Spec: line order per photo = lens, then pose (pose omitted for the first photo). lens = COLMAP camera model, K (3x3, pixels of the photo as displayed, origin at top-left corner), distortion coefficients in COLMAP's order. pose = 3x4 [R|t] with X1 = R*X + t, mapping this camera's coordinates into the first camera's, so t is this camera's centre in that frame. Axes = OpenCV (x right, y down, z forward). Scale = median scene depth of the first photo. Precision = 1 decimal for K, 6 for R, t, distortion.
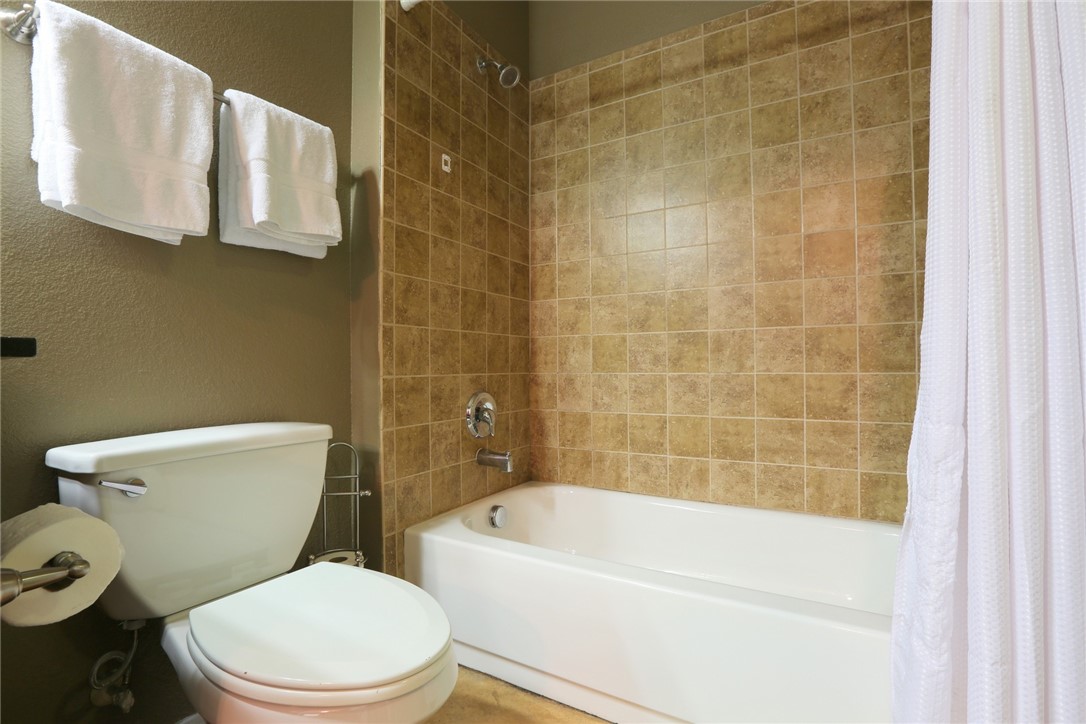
lens RADIAL K [[499.1, 0, 543.0], [0, 499.1, 362.0], [0, 0, 1]] dist [-0.063040, 0.021395]
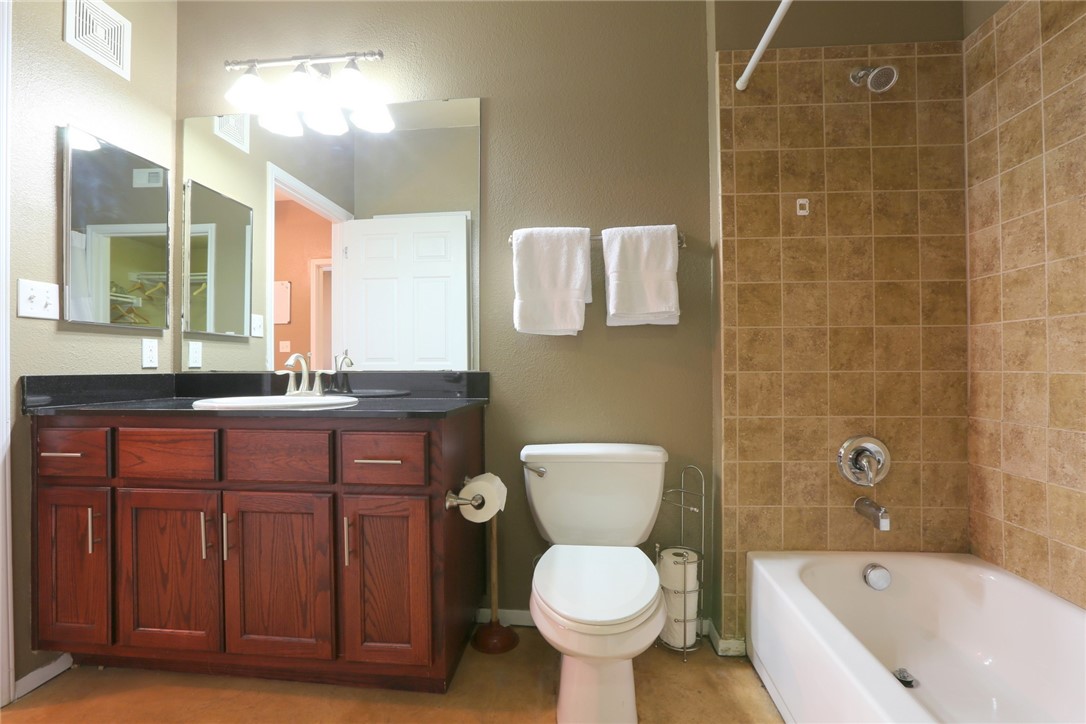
lens RADIAL K [[499.1, 0, 543.0], [0, 499.1, 362.0], [0, 0, 1]] dist [-0.063040, 0.021395]
pose [[0.413673, -0.001512, -0.910424, 0.445936], [0.010999, 0.999934, 0.003337, -0.085346], [0.910359, -0.011394, 0.413663, 0.088096]]
